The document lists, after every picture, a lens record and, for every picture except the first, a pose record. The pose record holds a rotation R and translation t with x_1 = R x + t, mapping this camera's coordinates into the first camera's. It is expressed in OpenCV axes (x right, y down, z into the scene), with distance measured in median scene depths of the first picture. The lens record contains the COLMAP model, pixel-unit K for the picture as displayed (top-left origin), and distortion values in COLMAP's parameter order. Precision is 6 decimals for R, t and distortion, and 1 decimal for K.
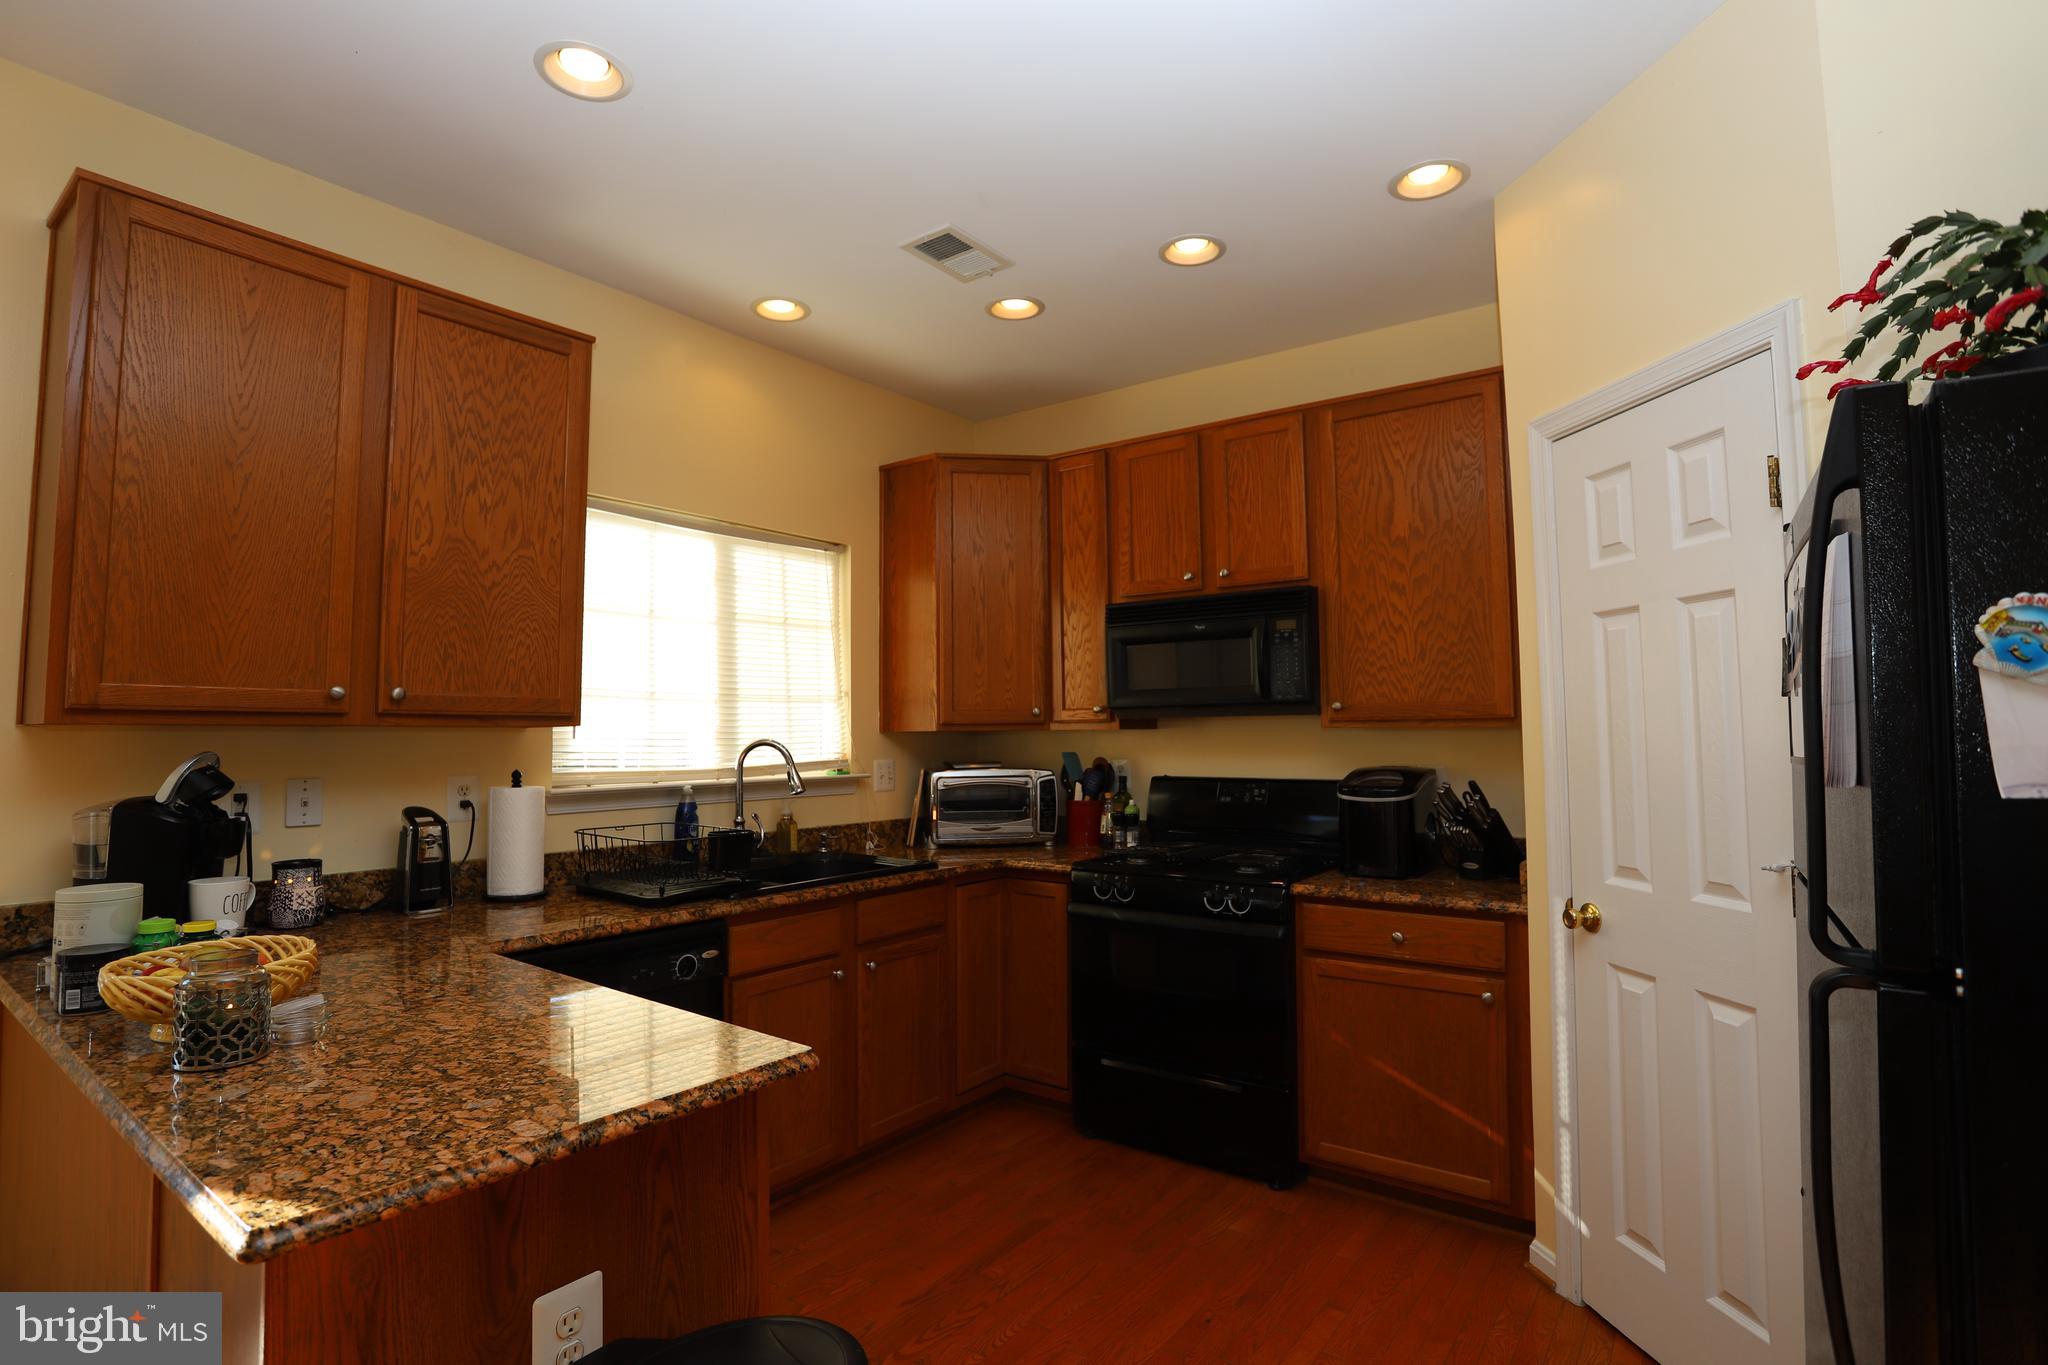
lens RADIAL K [[1002.3, 0, 1011.9], [0, 1002.3, 671.1], [0, 0, 1]] dist [-0.078150, 0.035612]
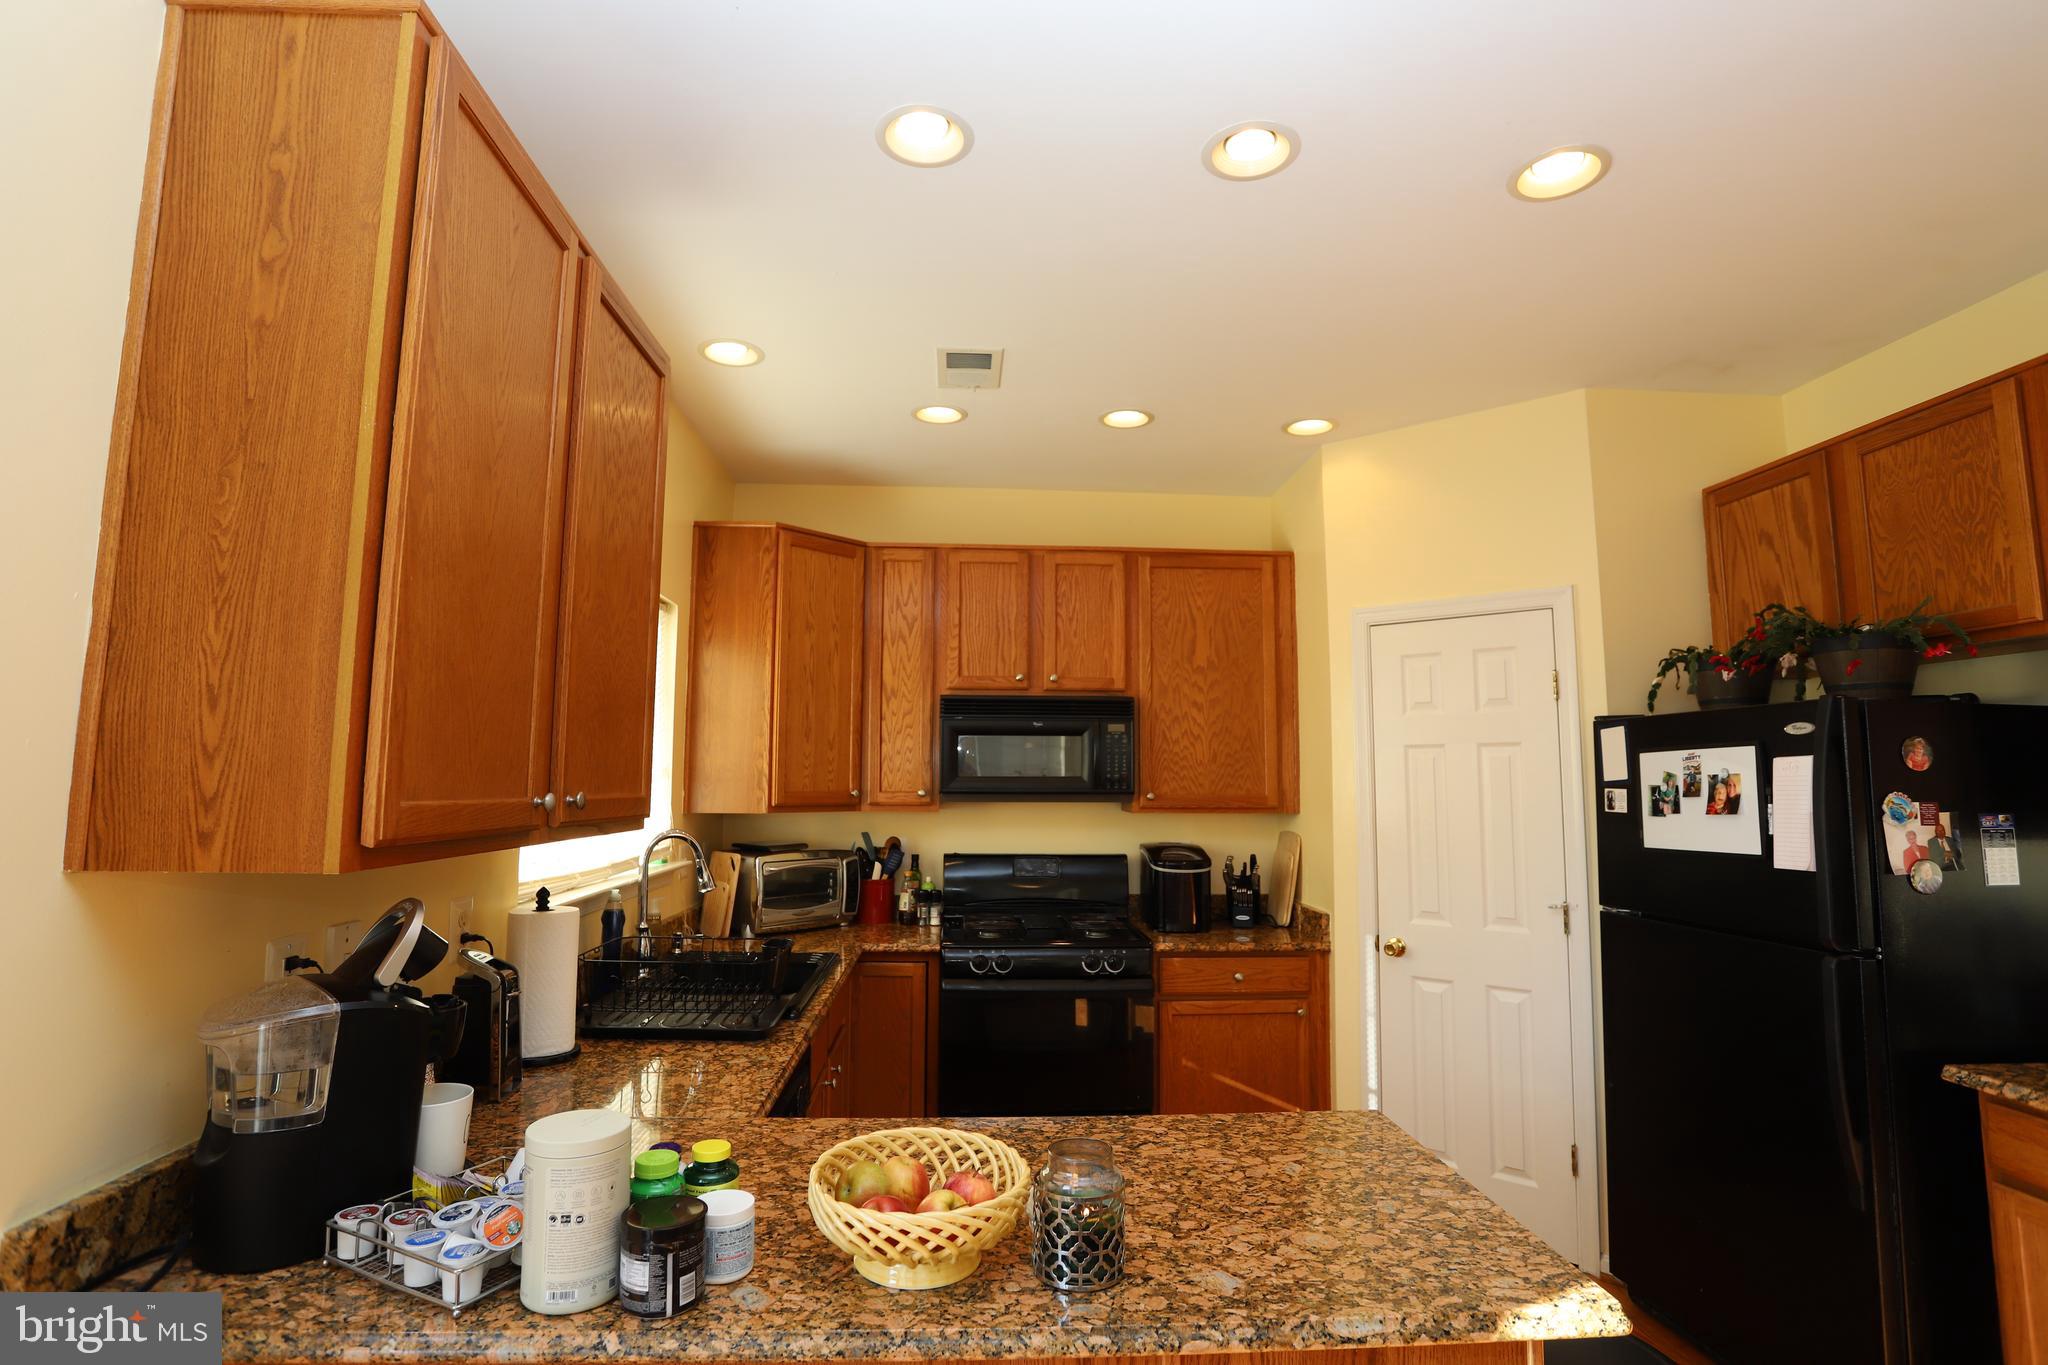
lens RADIAL K [[1002.3, 0, 1011.9], [0, 1002.3, 671.1], [0, 0, 1]] dist [-0.078150, 0.035612]
pose [[0.766502, 0.080274, 0.637205, -0.622426], [-0.050869, 0.996629, -0.064362, -0.031533], [-0.640224, 0.016919, 0.768002, 0.148551]]
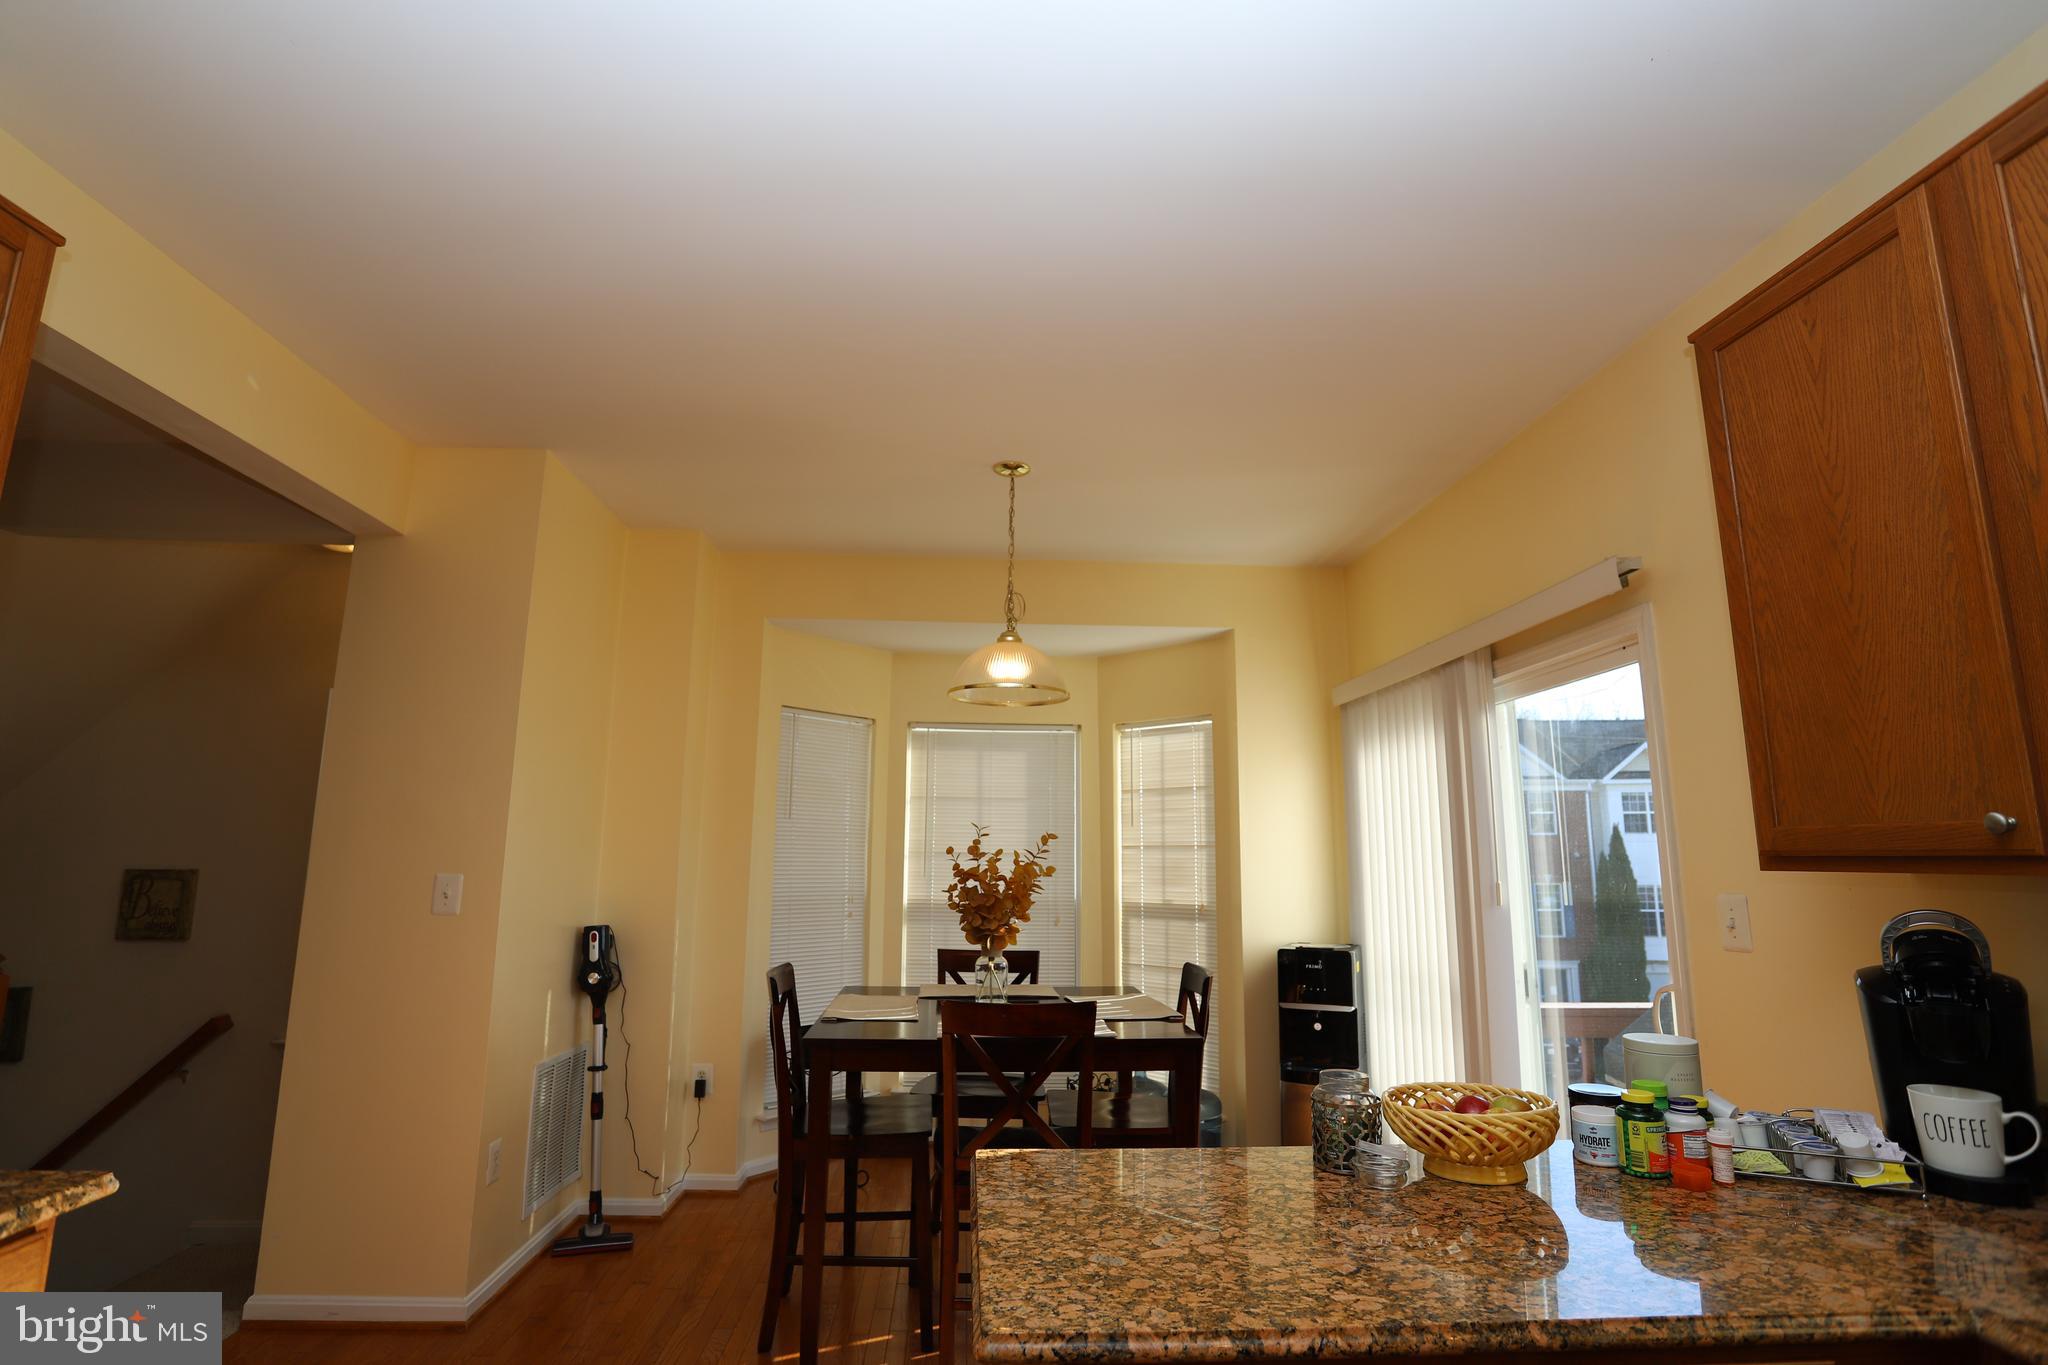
lens RADIAL K [[1002.3, 0, 1011.9], [0, 1002.3, 671.1], [0, 0, 1]] dist [-0.078150, 0.035612]
pose [[-0.768980, -0.122183, -0.627488, 0.133246], [0.033747, 0.972438, -0.230708, 0.032580], [0.638381, -0.198585, -0.743662, 0.736884]]
